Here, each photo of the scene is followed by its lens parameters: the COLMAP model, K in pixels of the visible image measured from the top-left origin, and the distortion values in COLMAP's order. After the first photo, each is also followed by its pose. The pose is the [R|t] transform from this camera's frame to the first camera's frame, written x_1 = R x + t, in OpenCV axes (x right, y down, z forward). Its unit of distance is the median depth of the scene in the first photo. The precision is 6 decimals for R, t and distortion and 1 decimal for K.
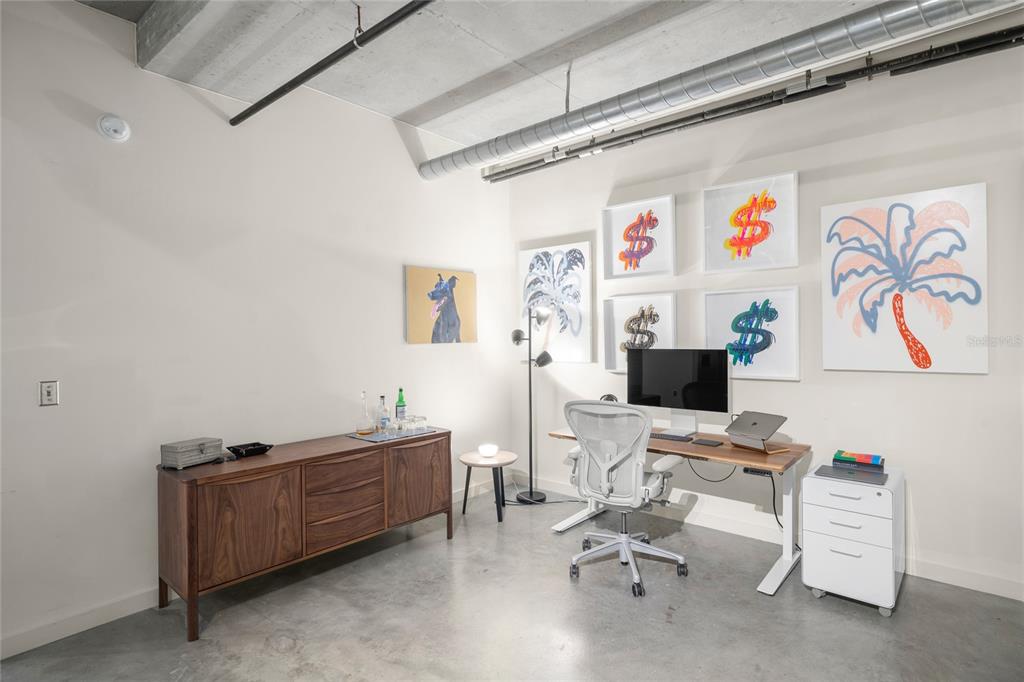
lens RADIAL K [[524.5, 0, 517.1], [0, 524.5, 337.1], [0, 0, 1]] dist [-0.001200, -0.000430]
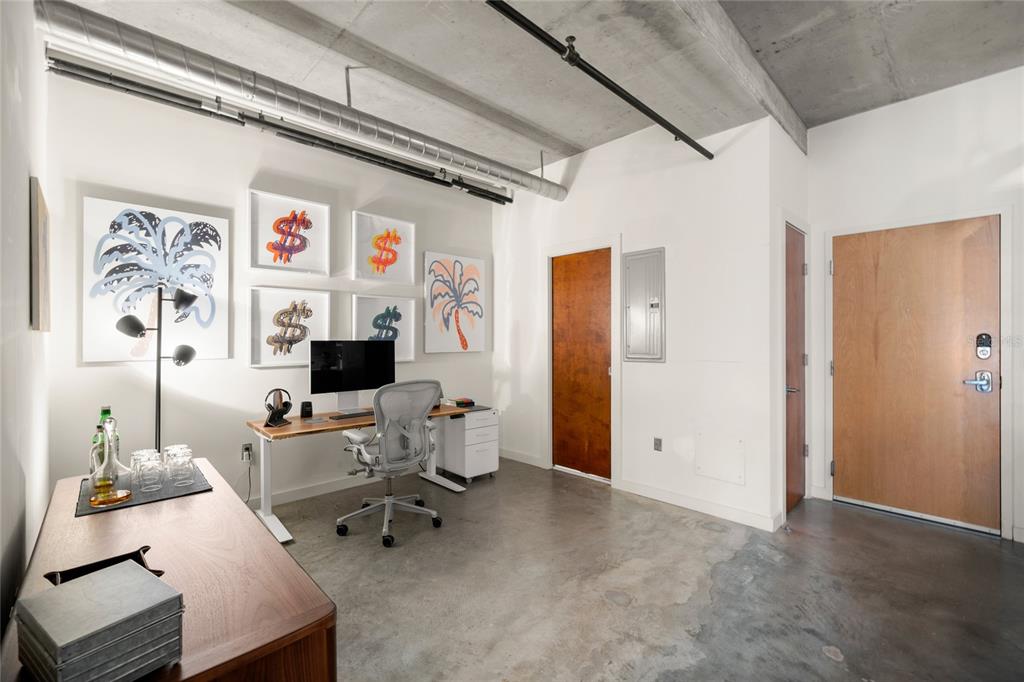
lens RADIAL K [[440.4, 0, 517.7], [0, 440.4, 339.1], [0, 0, 1]] dist [-0.000410, 0.000092]
pose [[0.096713, 0.011184, 0.995249, -0.609789], [0.003529, 0.999927, -0.011579, 0.029968], [-0.995306, 0.004632, 0.096667, 0.501011]]
